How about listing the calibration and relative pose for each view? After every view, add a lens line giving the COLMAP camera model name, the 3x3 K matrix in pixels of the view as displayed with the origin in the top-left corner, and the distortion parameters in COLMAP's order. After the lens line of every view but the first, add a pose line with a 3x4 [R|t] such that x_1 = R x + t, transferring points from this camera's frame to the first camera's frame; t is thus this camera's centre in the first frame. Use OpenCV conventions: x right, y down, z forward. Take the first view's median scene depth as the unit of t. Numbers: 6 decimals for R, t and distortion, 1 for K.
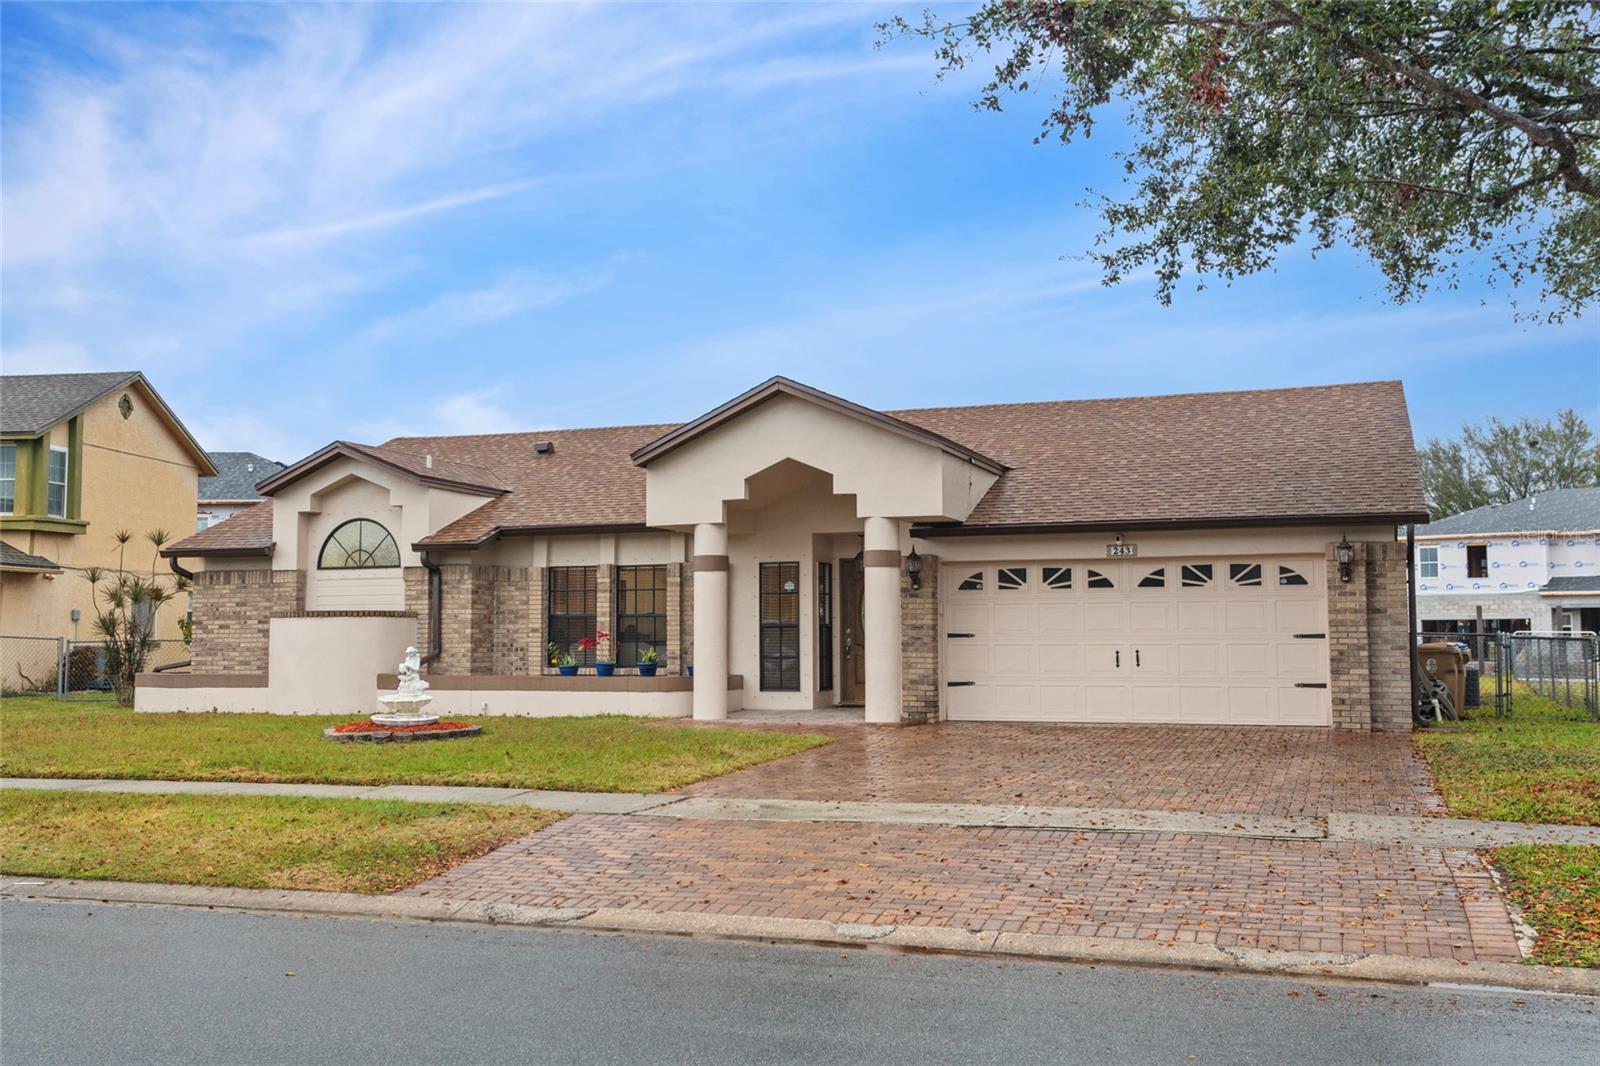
lens RADIAL K [[1497.7, 0, 796.3], [0, 1497.7, 533.0], [0, 0, 1]] dist [0.015739, 0.000000]
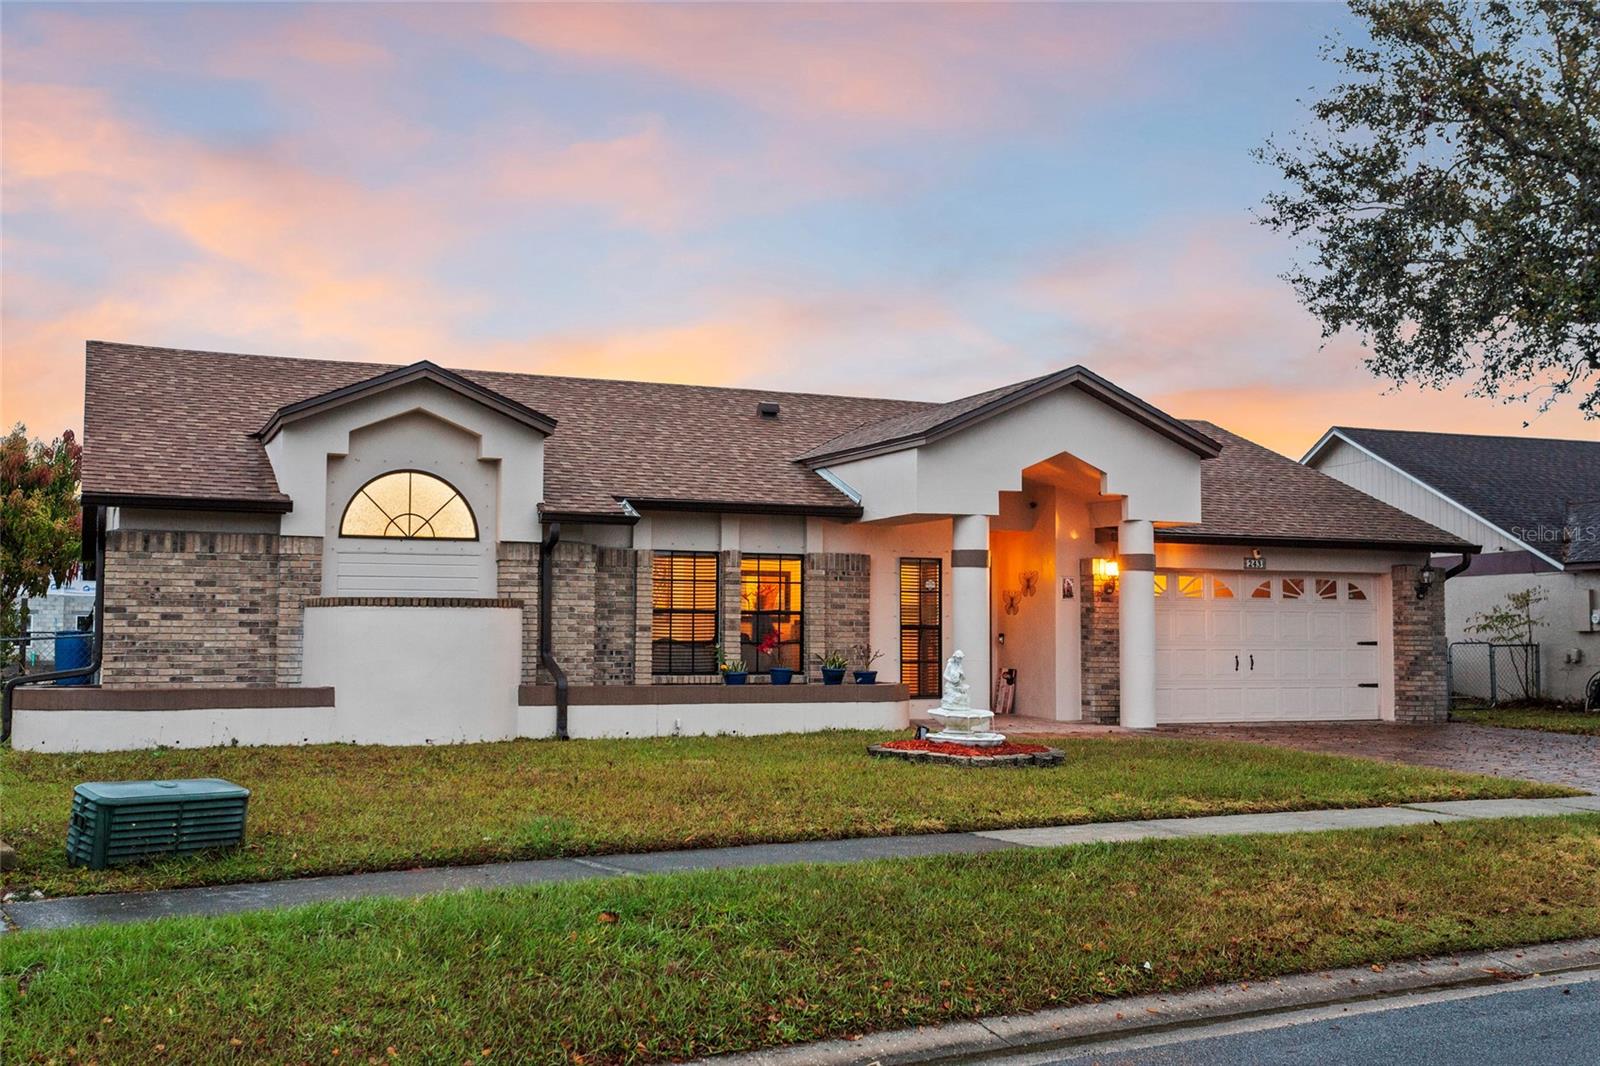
lens RADIAL K [[1619.6, 0, 804.7], [0, 1619.6, 536.8], [0, 0, 1]] dist [0.022394, 0.000000]
pose [[0.723418, 0.051538, 0.688484, -0.798011], [-0.056399, 0.998288, -0.015468, 0.027575], [-0.688103, -0.027640, 0.725086, 0.354507]]
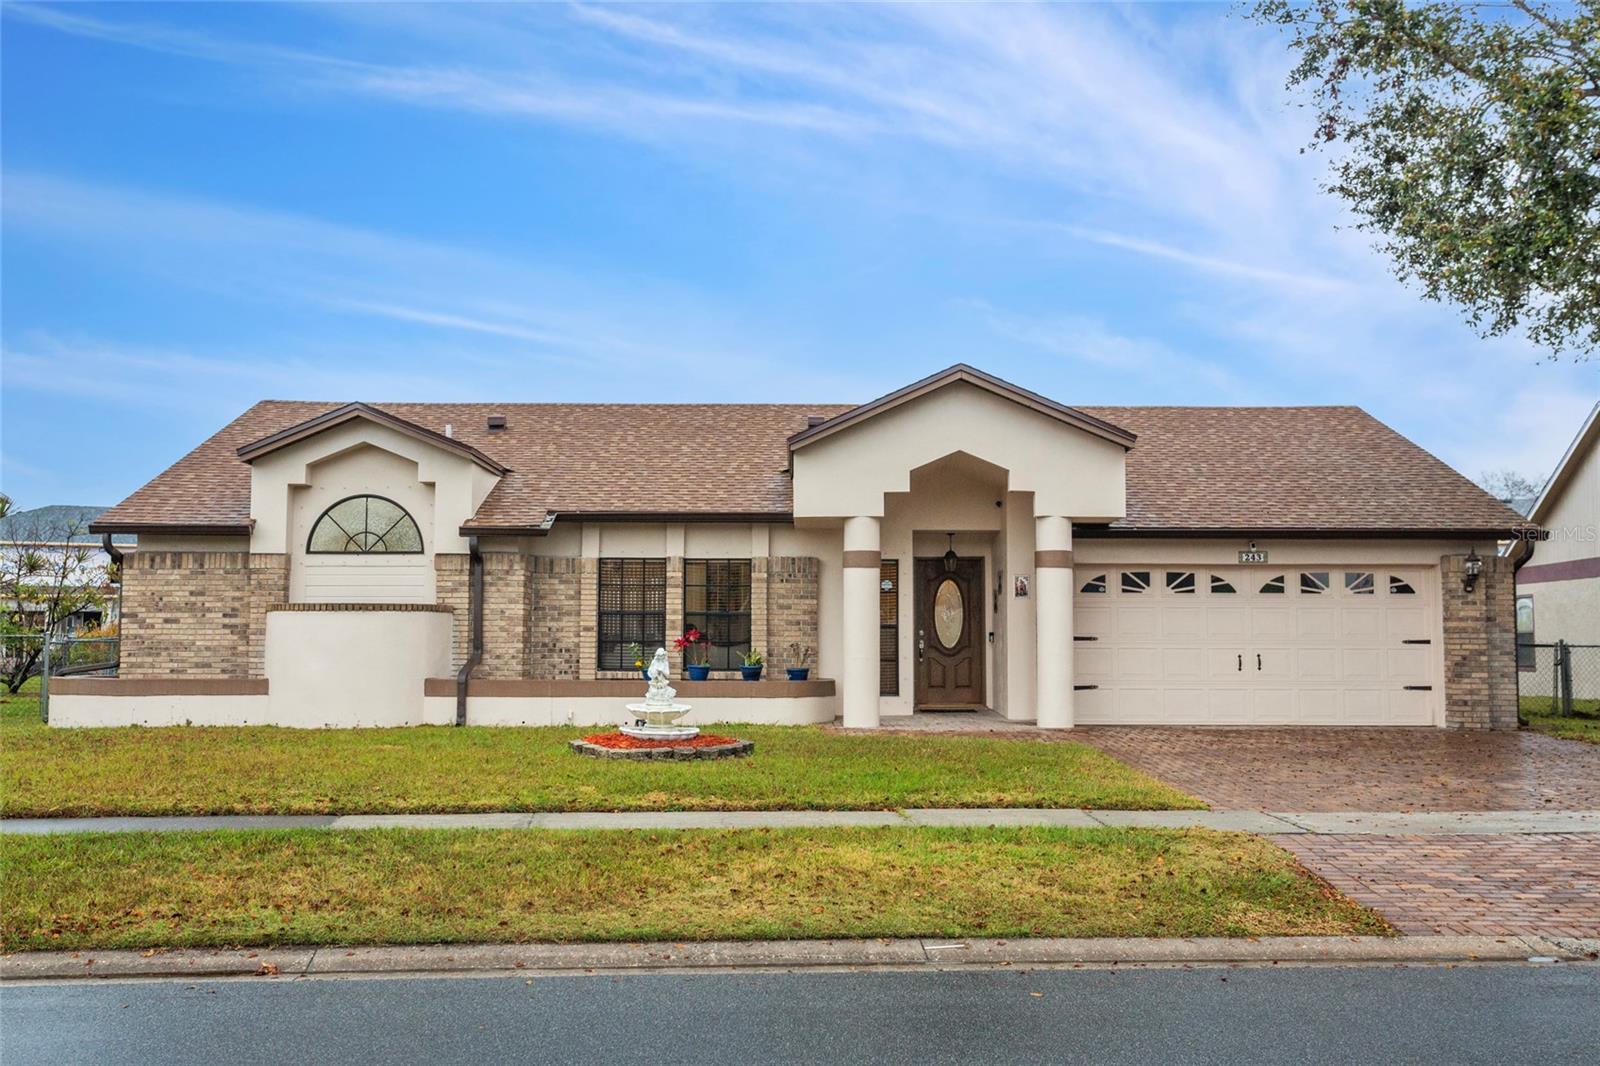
lens RADIAL K [[1500.3, 0, 799.3], [0, 1500.3, 529.5], [0, 0, 1]] dist [0.011618, 0.000000]
pose [[0.935358, 0.033008, 0.352160, -0.418044], [-0.031978, 0.999450, -0.008745, 0.011150], [-0.352255, -0.003082, 0.935899, 0.140745]]
